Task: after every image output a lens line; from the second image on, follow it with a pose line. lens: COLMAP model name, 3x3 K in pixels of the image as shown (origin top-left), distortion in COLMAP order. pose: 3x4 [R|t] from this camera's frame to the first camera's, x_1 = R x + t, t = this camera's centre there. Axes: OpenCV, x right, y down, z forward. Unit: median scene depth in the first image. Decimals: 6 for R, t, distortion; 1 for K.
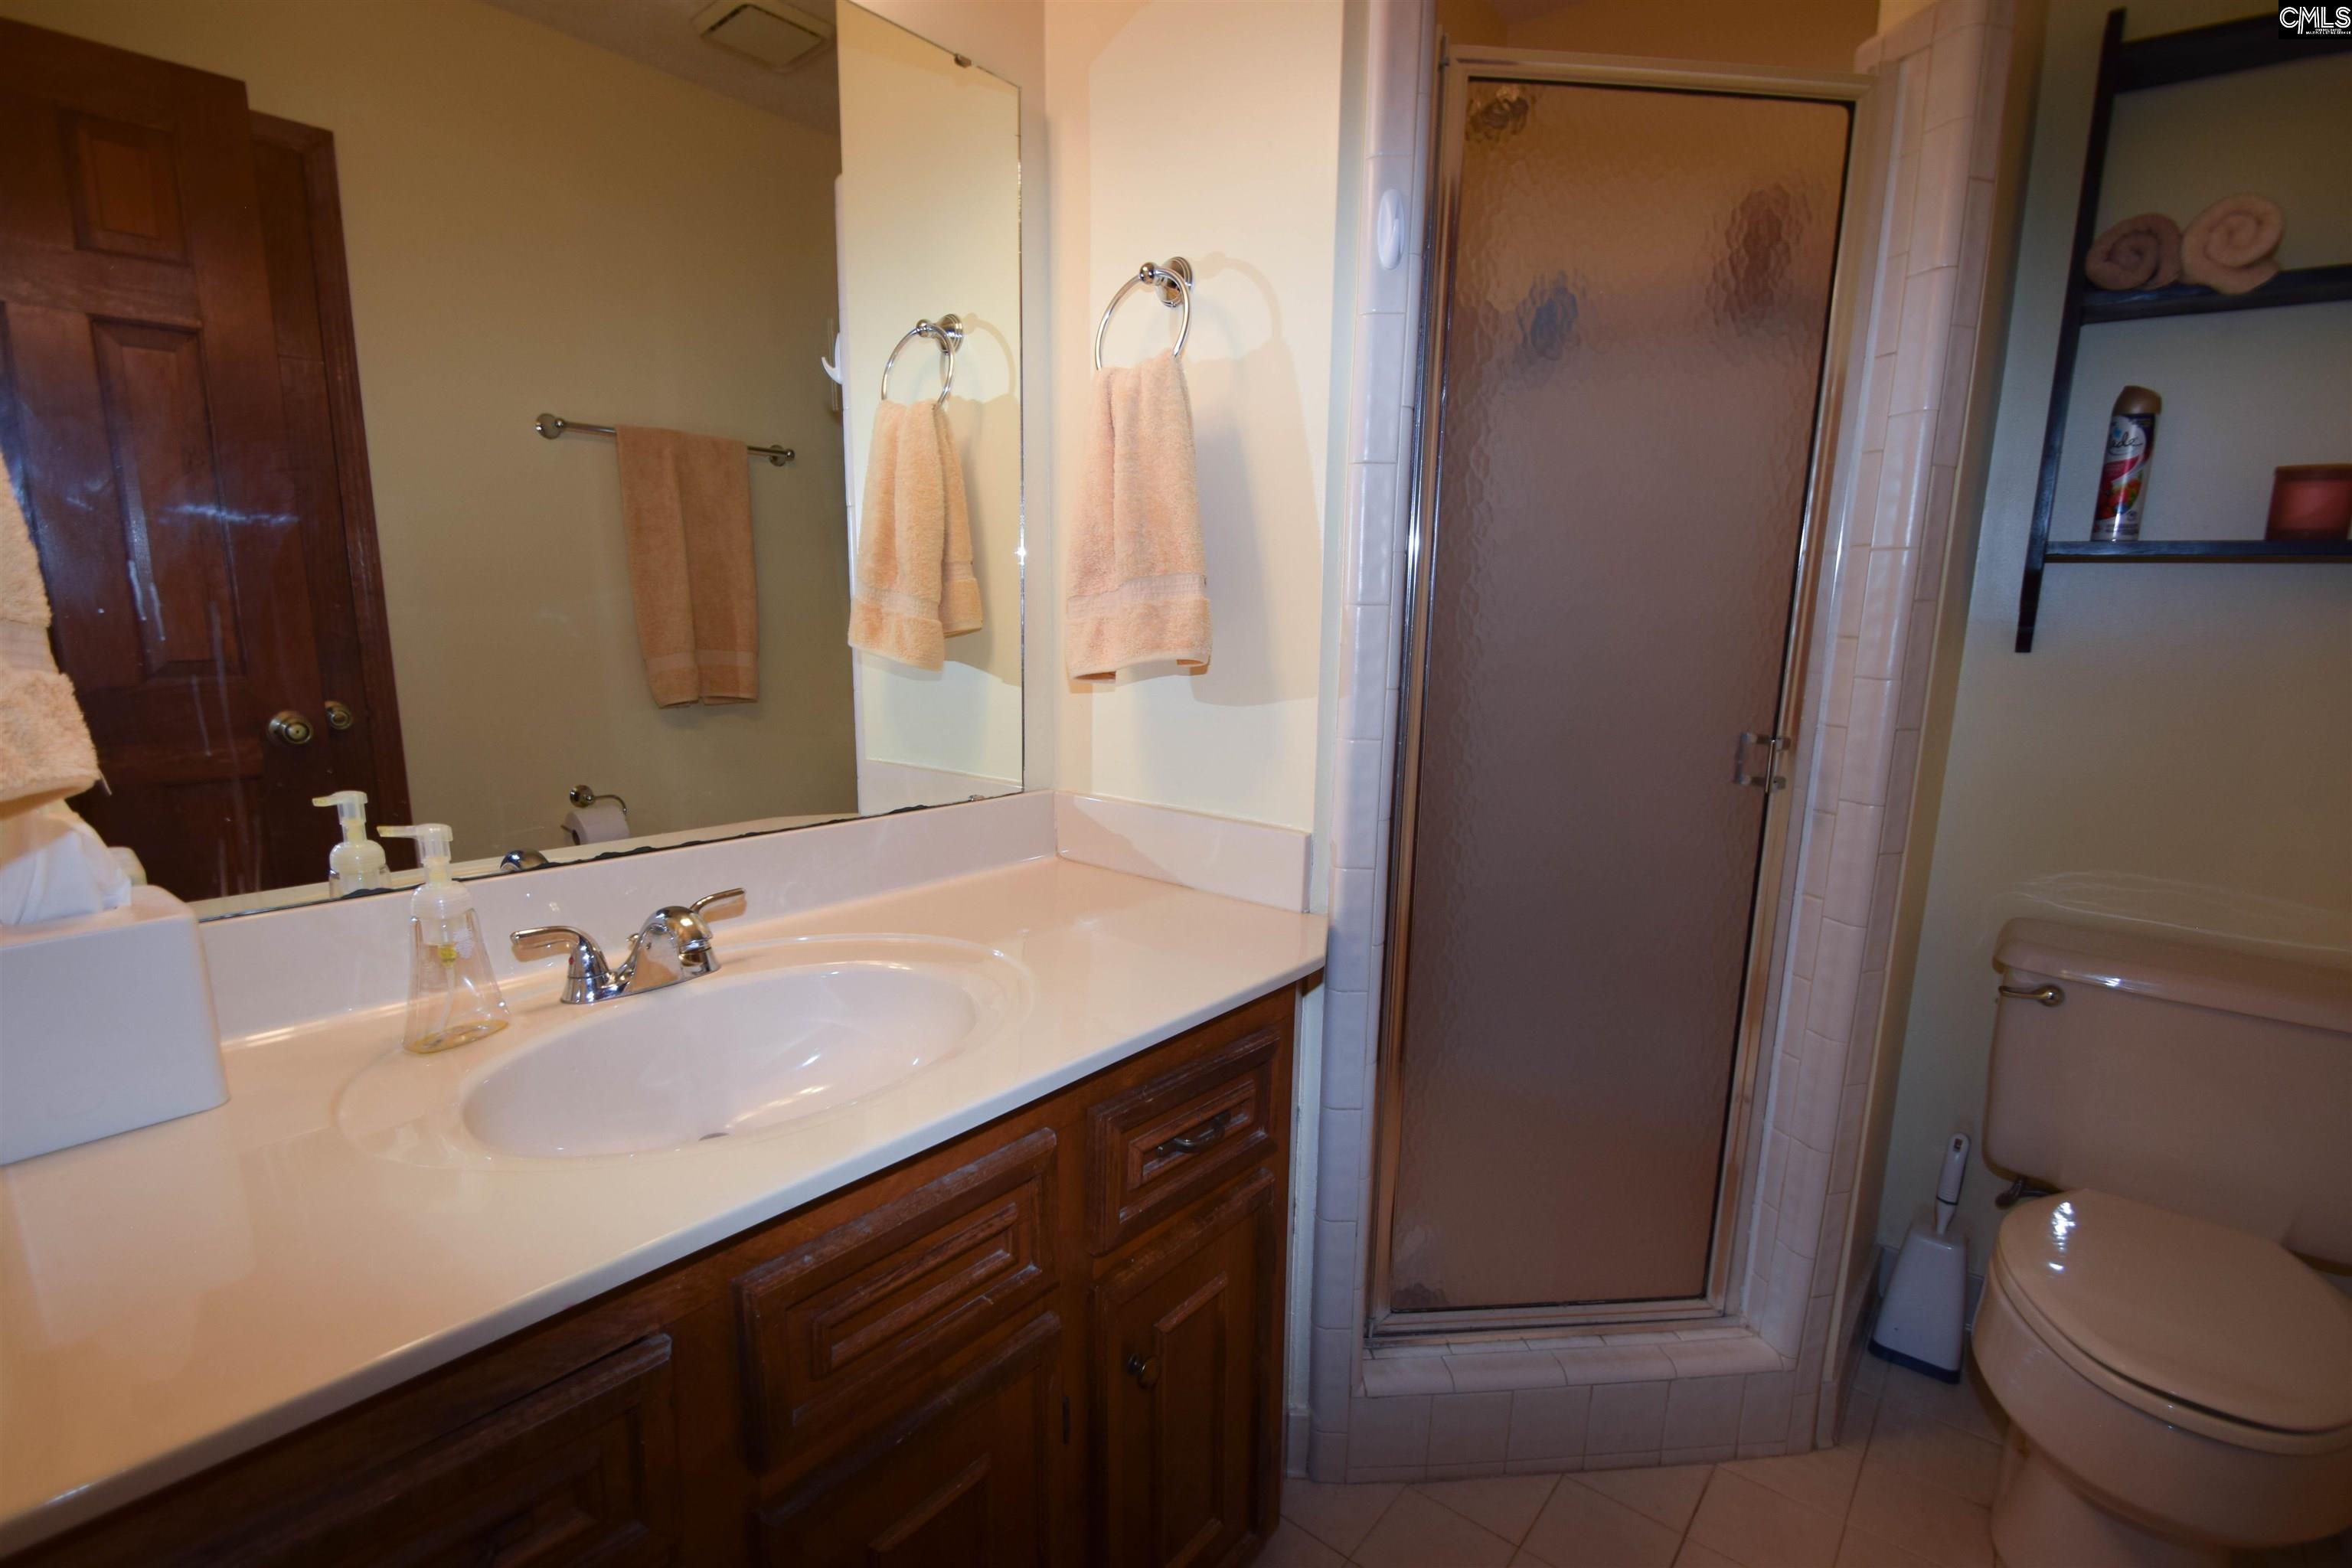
lens RADIAL K [[1044.6, 0, 1171.9], [0, 1044.6, 786.4], [0, 0, 1]] dist [0.000085, -0.007356]
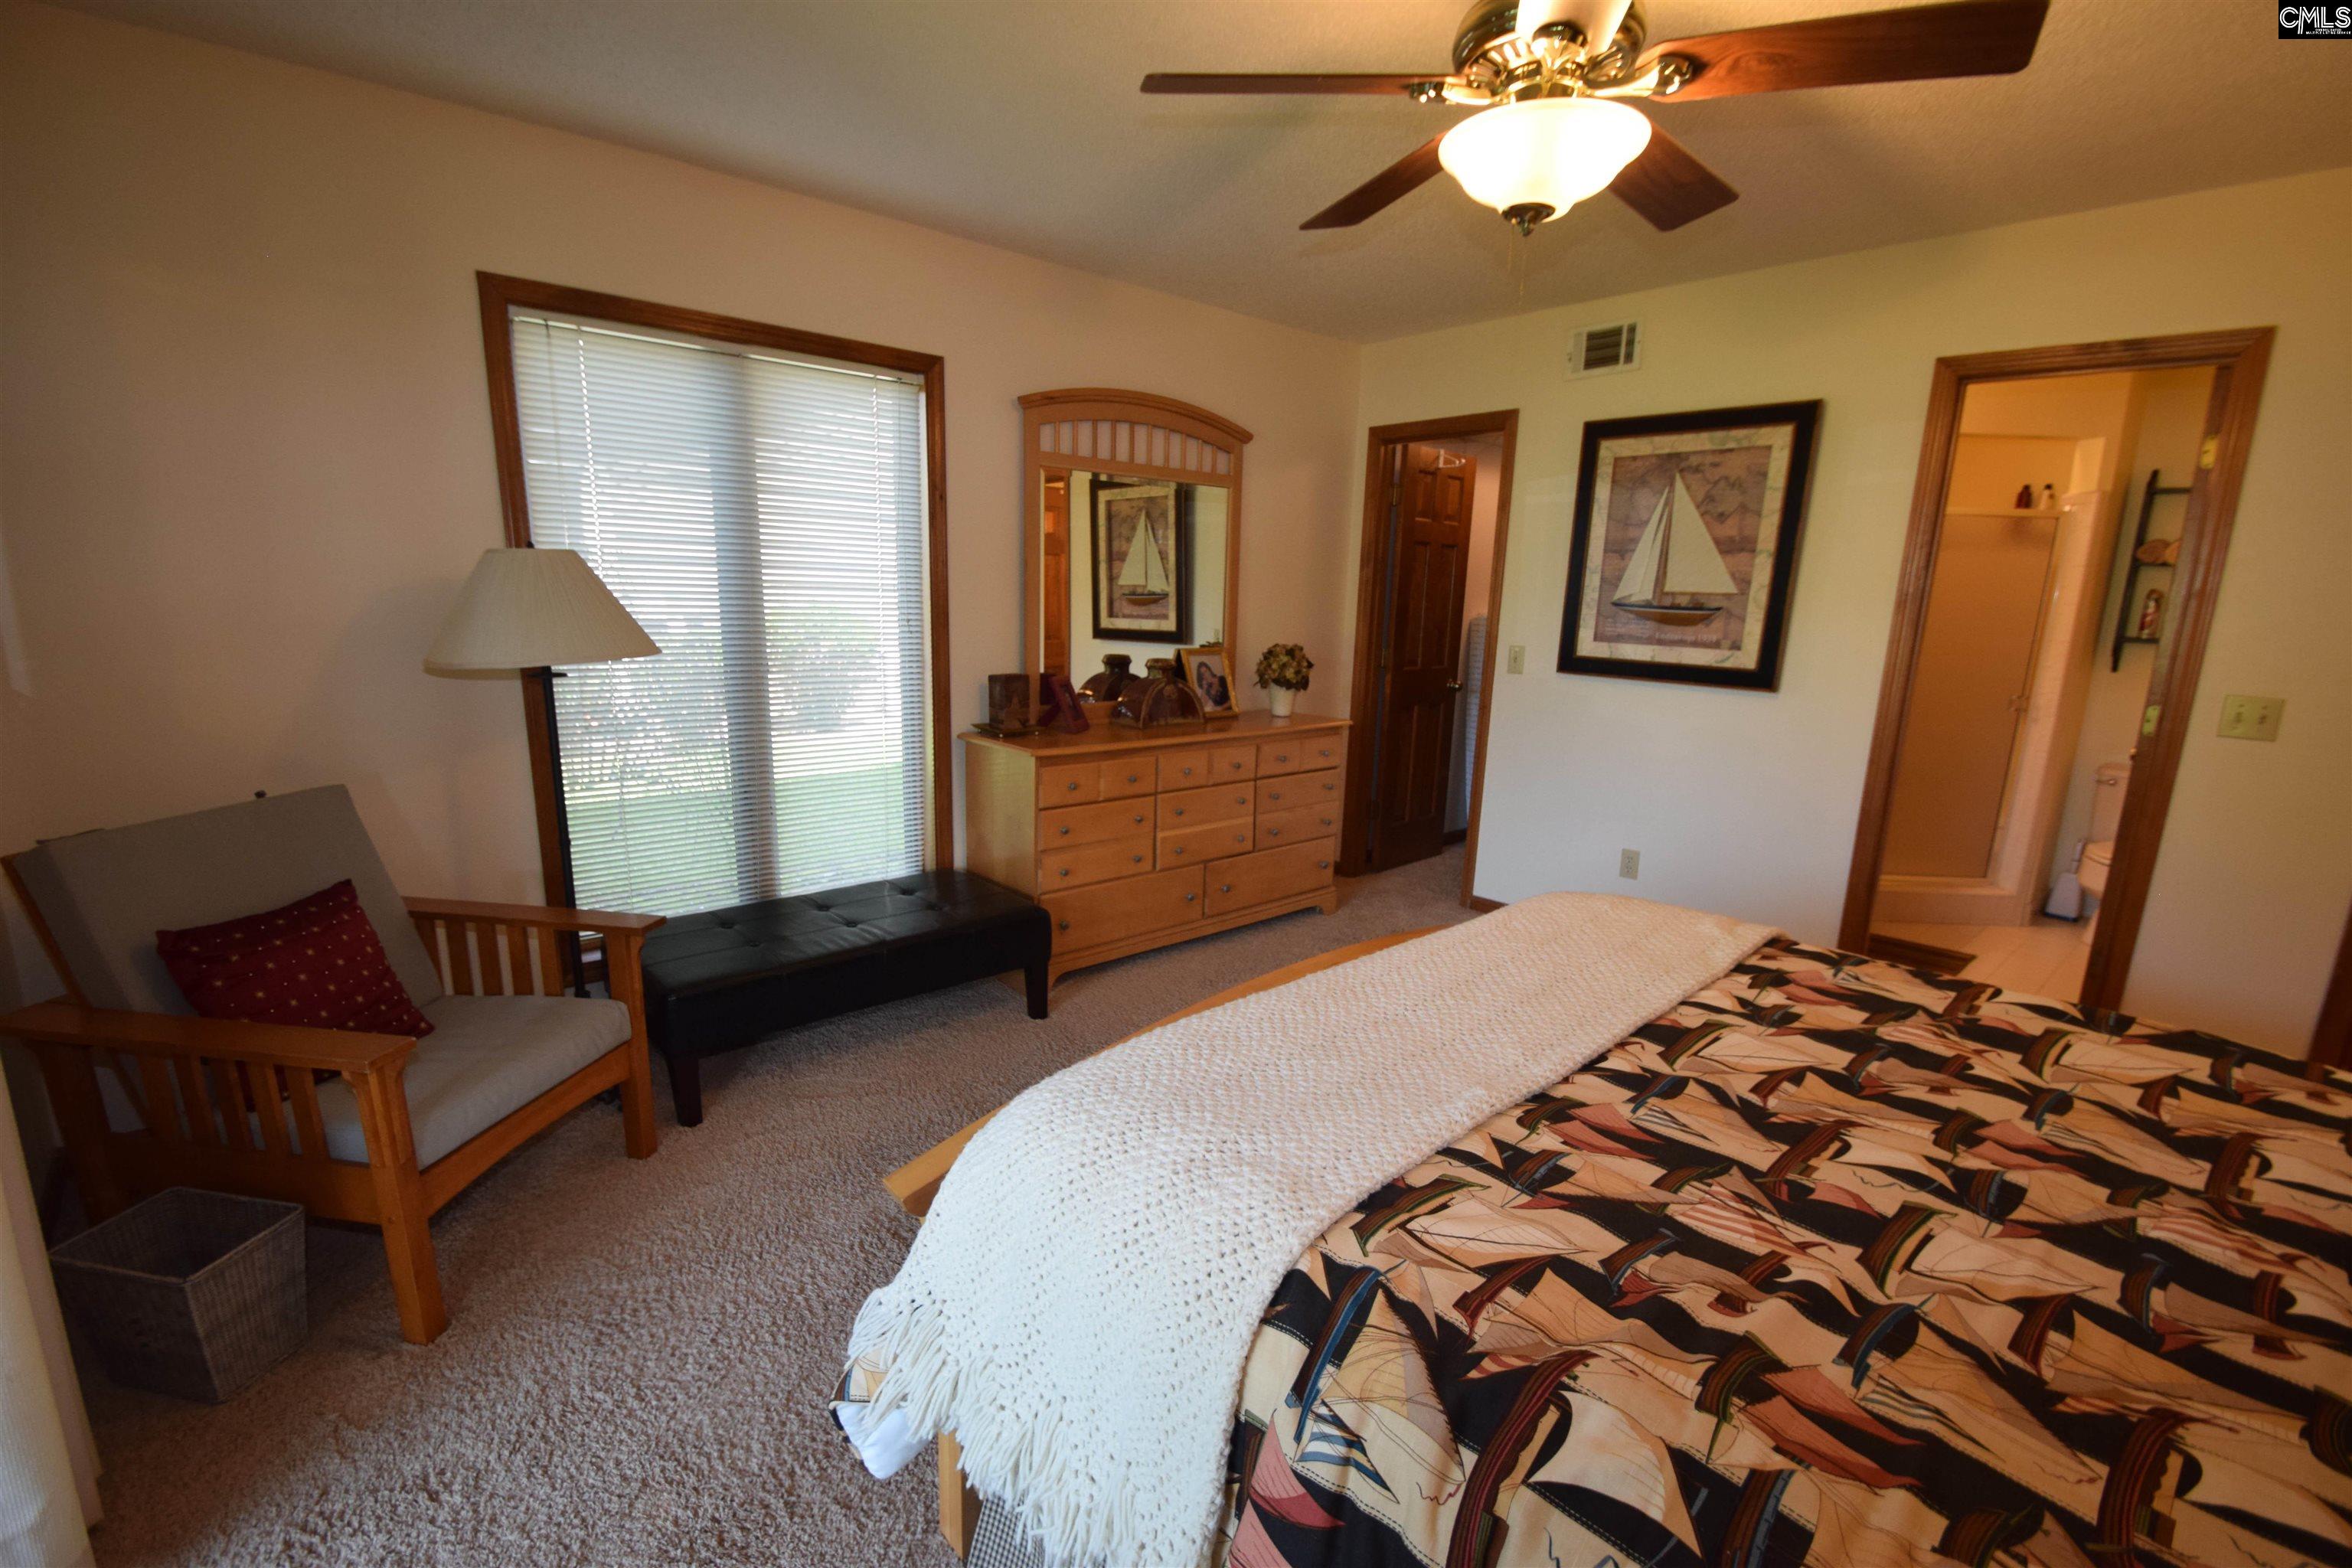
lens RADIAL K [[1044.6, 0, 1182.4], [0, 1044.6, 801.7], [0, 0, 1]] dist [0.000085, -0.007356]
pose [[0.989126, 0.047964, -0.139029, -1.524149], [-0.043886, 0.998516, 0.032255, 0.288257], [0.140370, -0.025803, 0.989763, -2.549783]]
